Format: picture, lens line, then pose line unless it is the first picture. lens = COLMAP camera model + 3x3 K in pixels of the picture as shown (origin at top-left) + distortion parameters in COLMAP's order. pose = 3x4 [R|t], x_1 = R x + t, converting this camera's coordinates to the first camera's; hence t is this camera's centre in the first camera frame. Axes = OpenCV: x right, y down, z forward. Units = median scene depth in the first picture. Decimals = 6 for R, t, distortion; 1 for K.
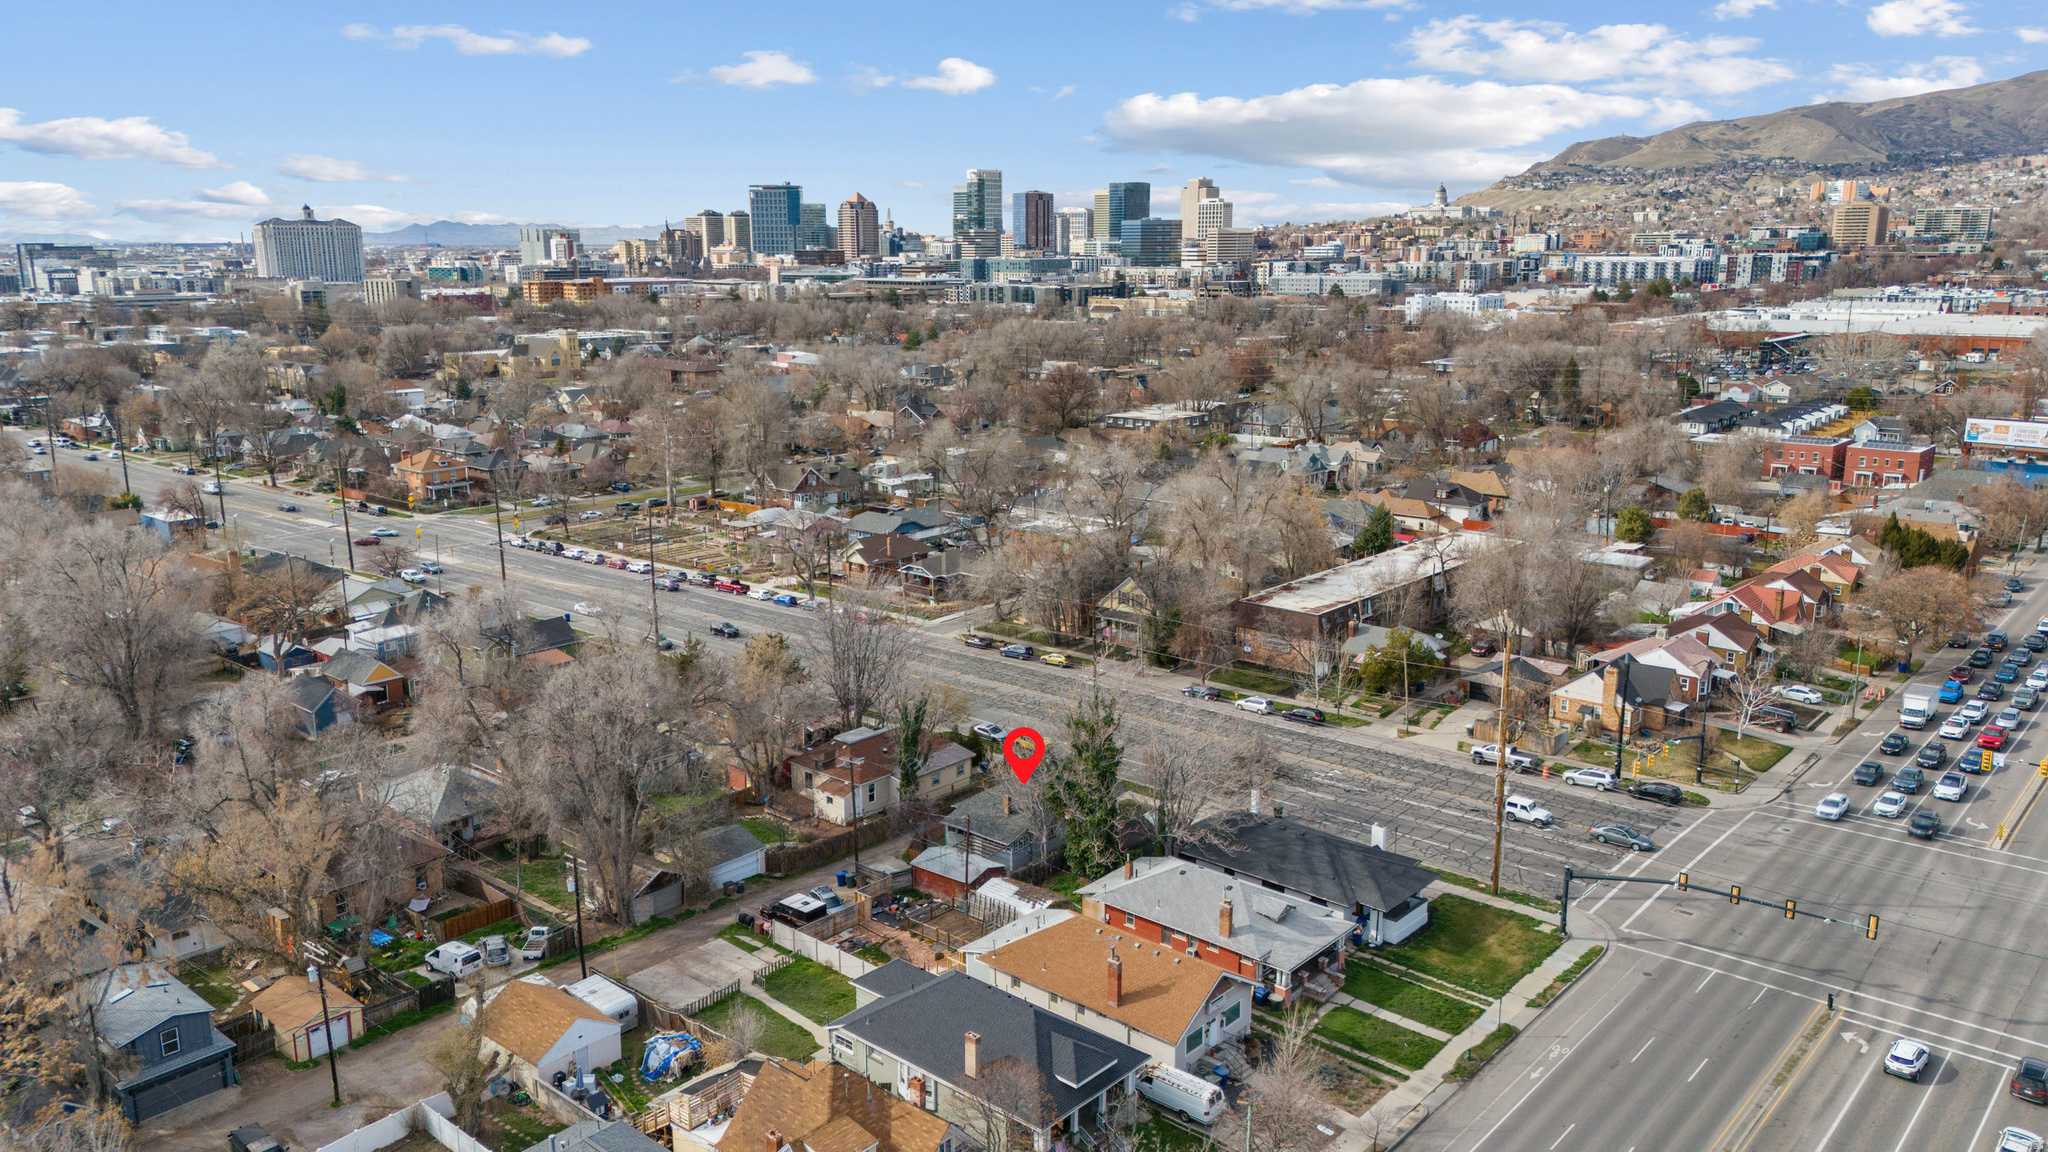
lens RADIAL K [[1504.4, 0, 1025.6], [0, 1504.4, 561.6], [0, 0, 1]] dist [0.071577, -0.066320]
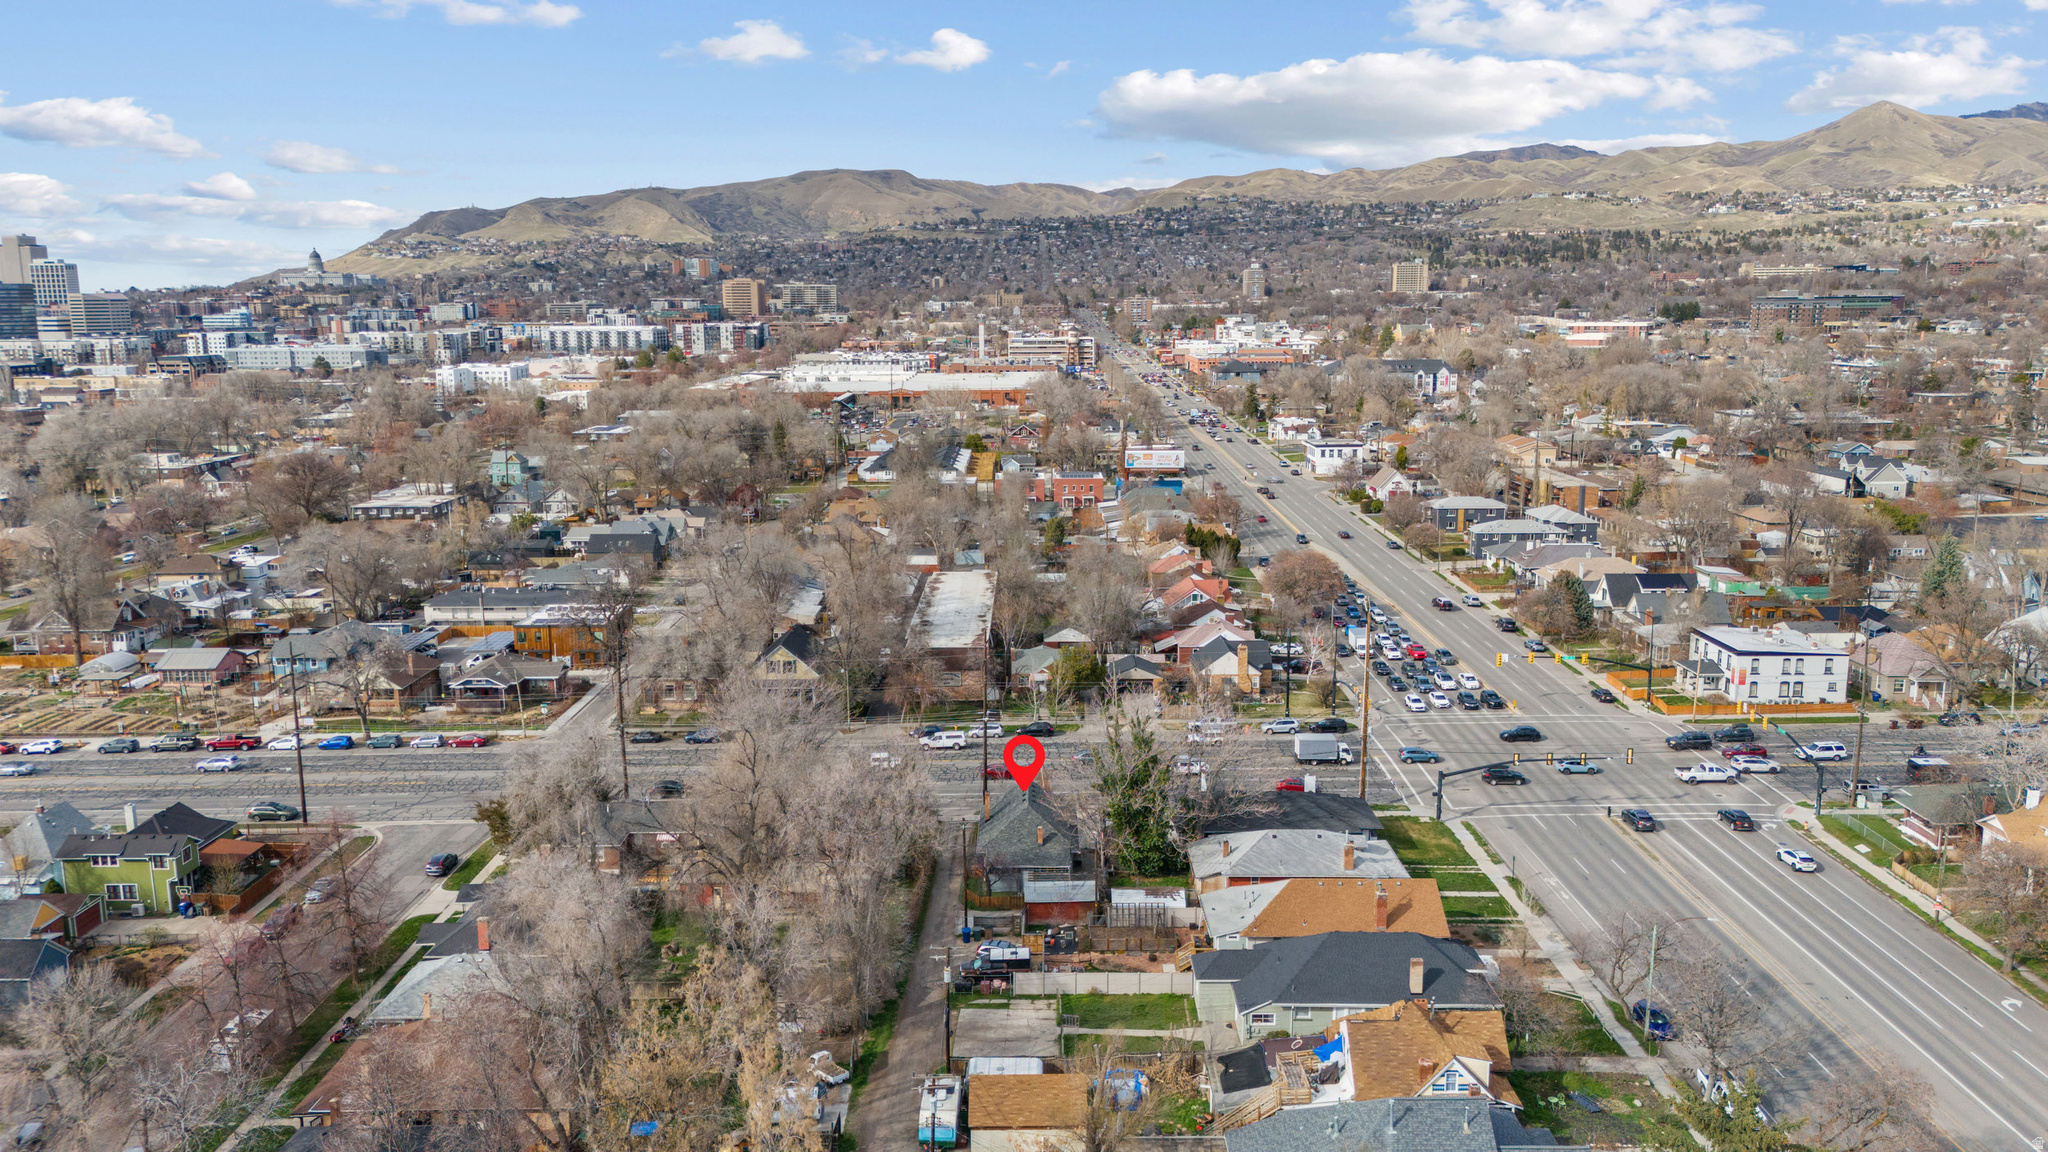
lens RADIAL K [[1504.4, 0, 1025.6], [0, 1504.4, 561.6], [0, 0, 1]] dist [0.071577, -0.066320]
pose [[0.754141, -0.113502, 0.646829, -0.150074], [0.140962, 0.989971, 0.009367, -0.010609], [-0.641405, 0.084114, 0.762577, 0.029956]]
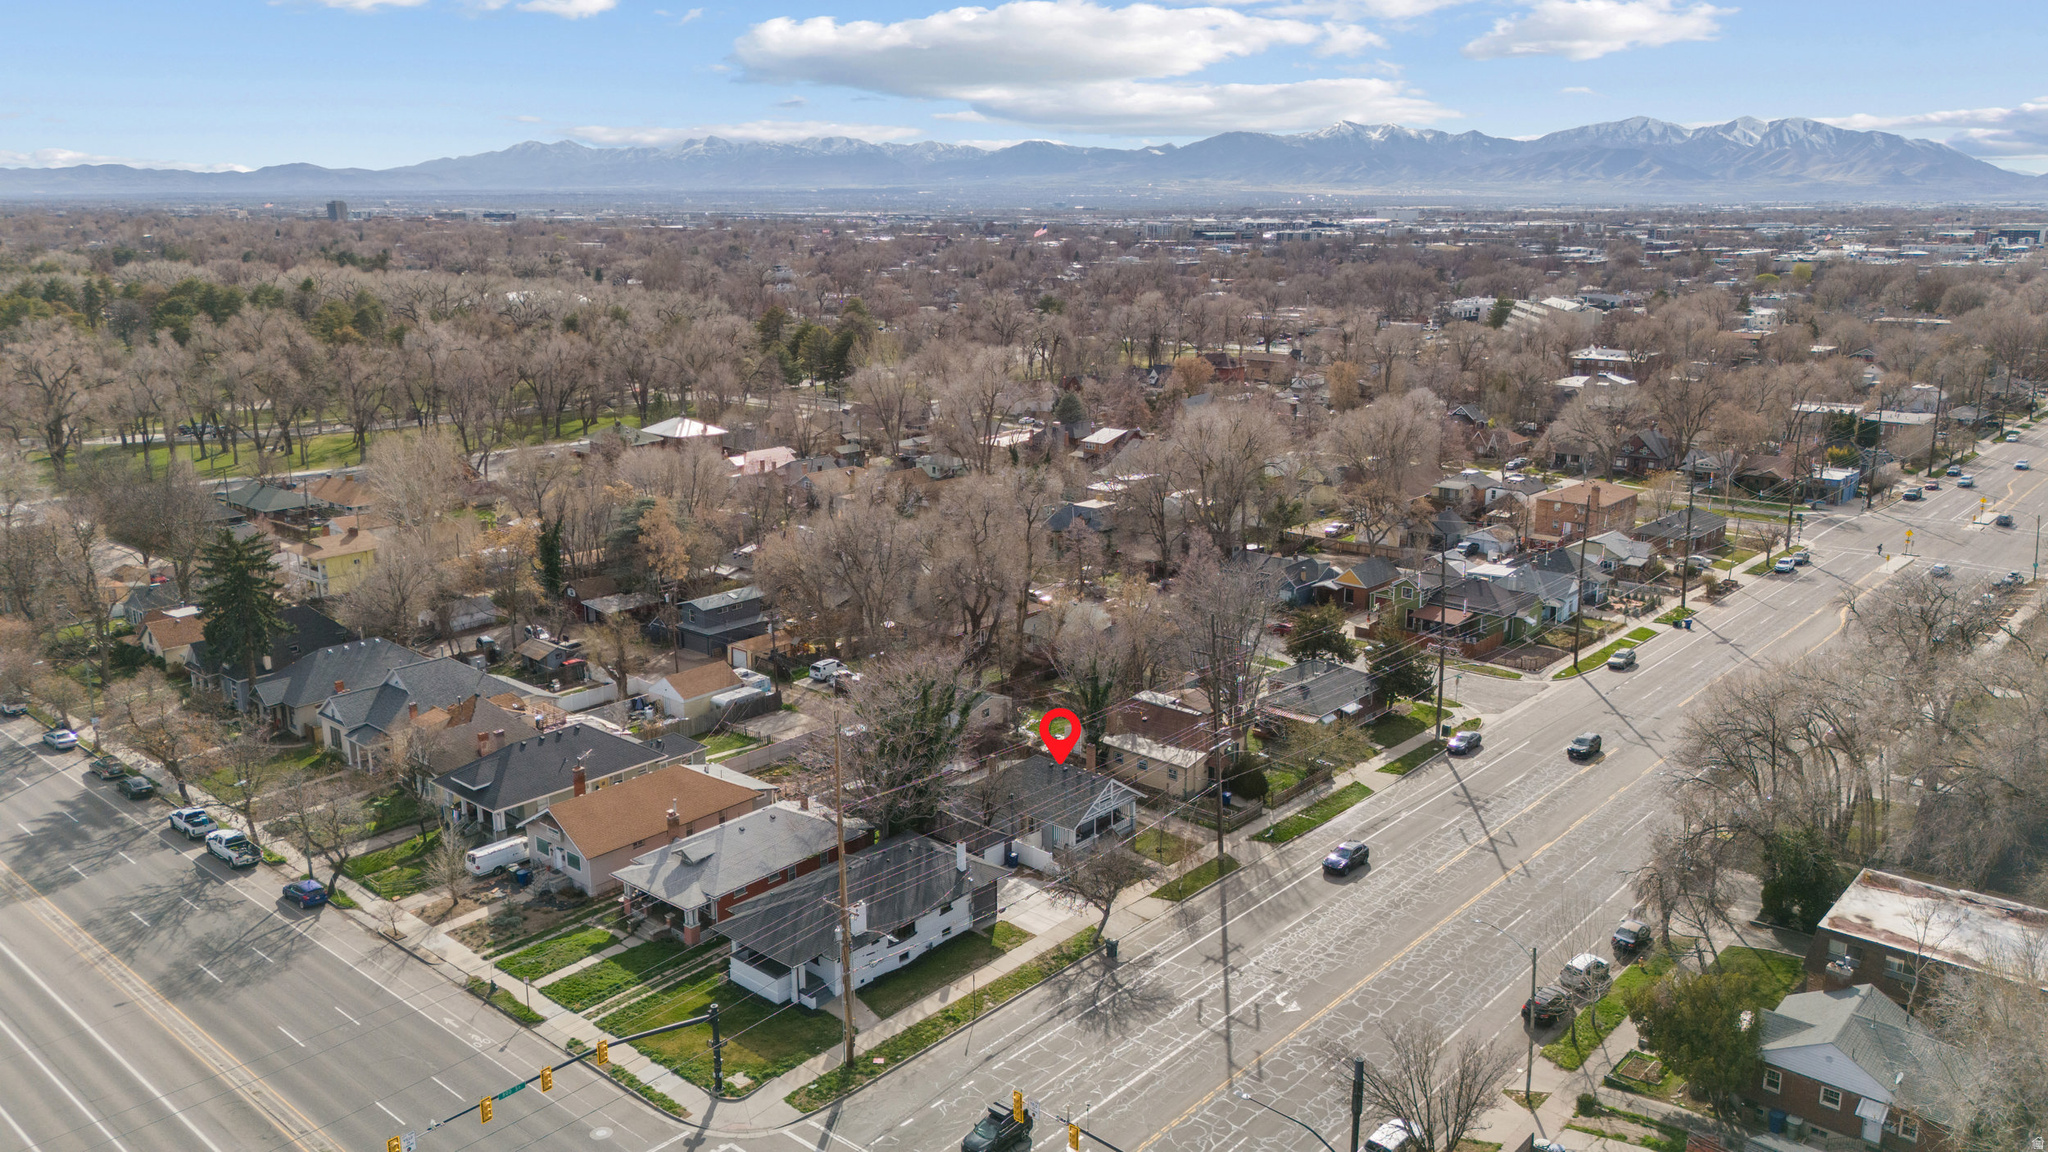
lens RADIAL K [[1512.6, 0, 1024.6], [0, 1512.6, 531.8], [0, 0, 1]] dist [0.075085, -0.073248]
pose [[0.003842, 0.216885, -0.976190, 0.199105], [-0.208557, 0.954904, 0.211335, -0.043757], [0.978003, 0.202779, 0.048901, 0.196621]]
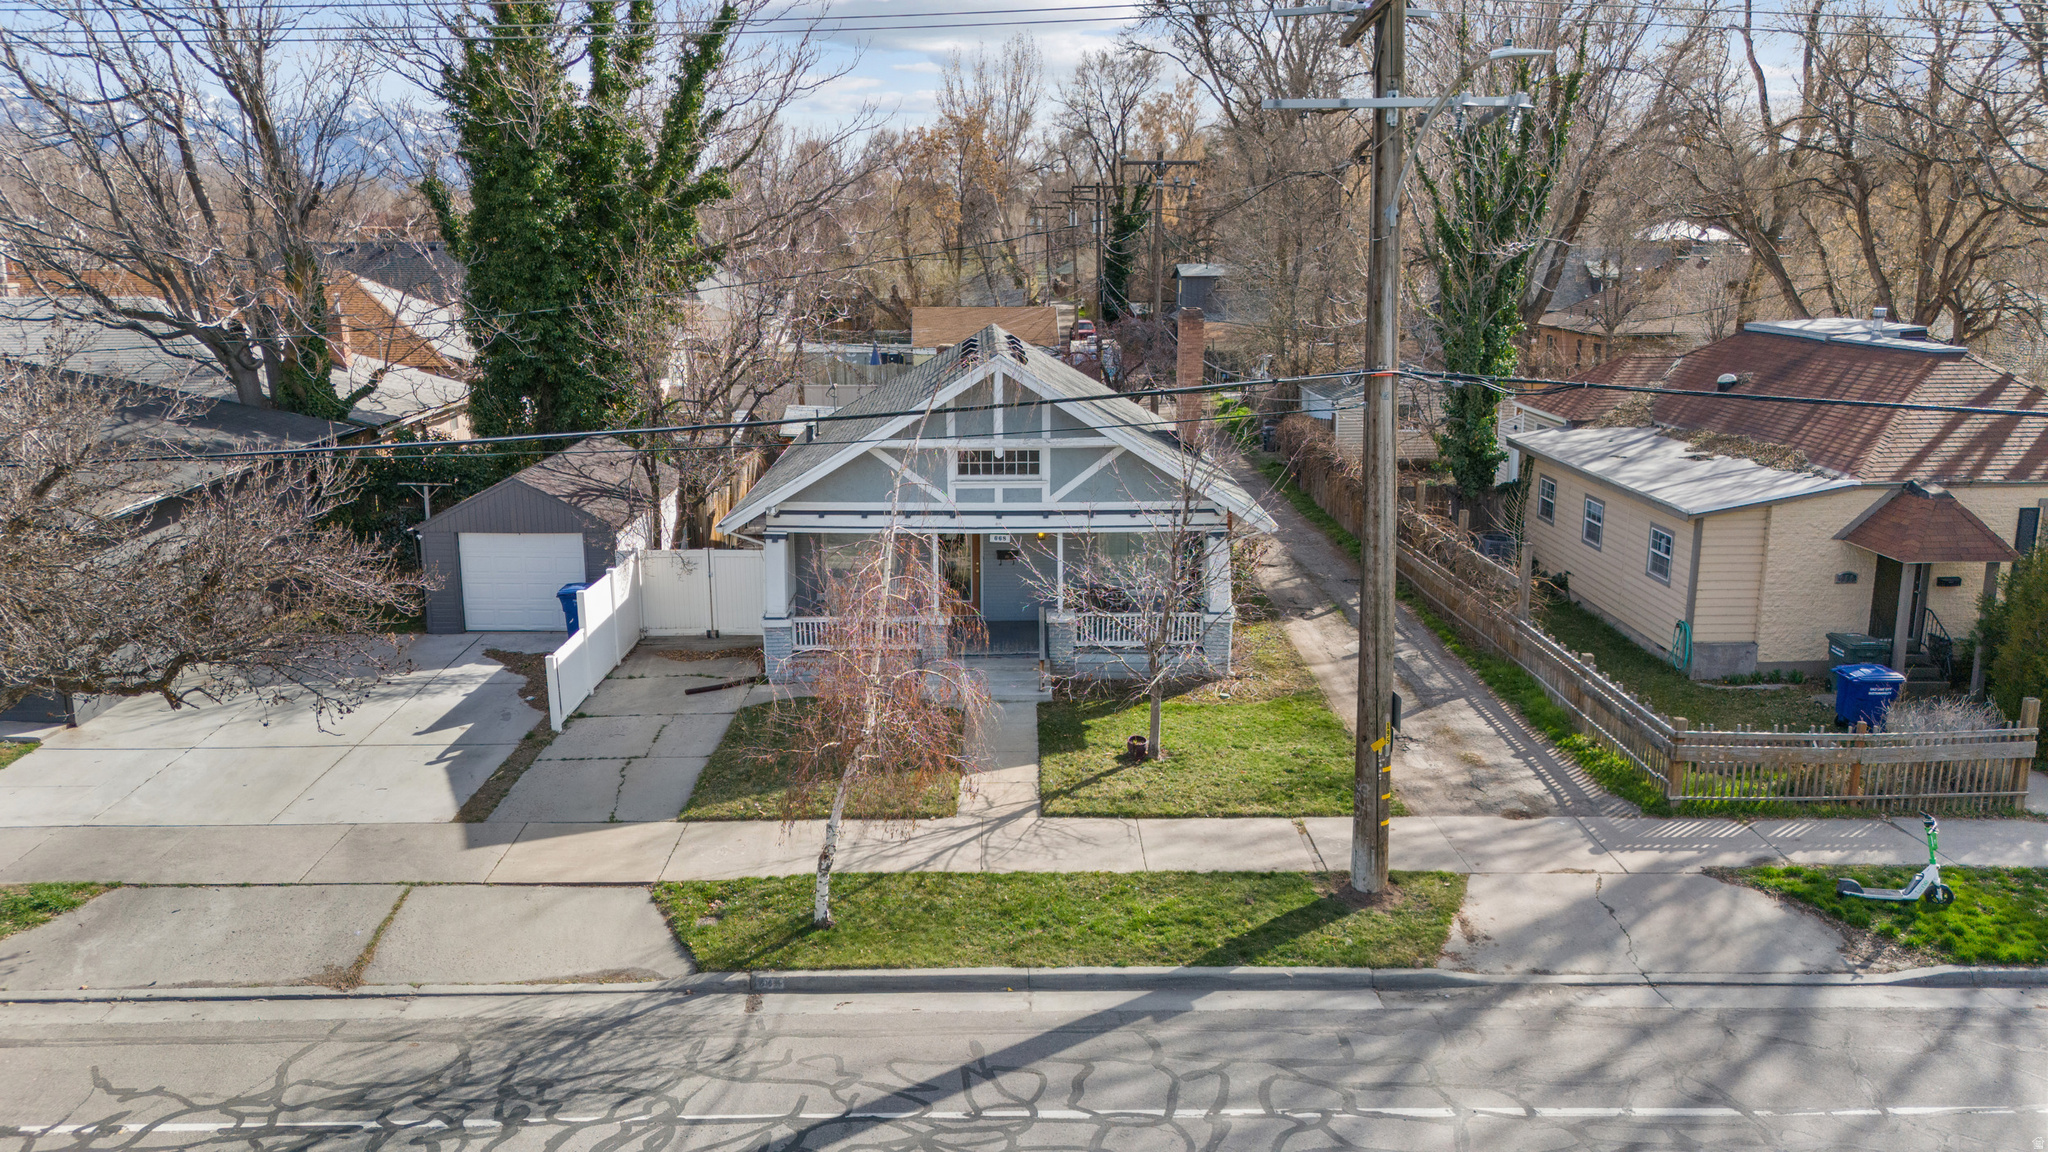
lens RADIAL K [[1504.4, 0, 1025.6], [0, 1504.4, 561.6], [0, 0, 1]] dist [0.071577, -0.066320]
pose [[-0.733140, 0.158696, -0.661303, 0.036983], [-0.130981, 0.921238, 0.366284, 0.017752], [0.667345, 0.355155, -0.654611, 0.254471]]
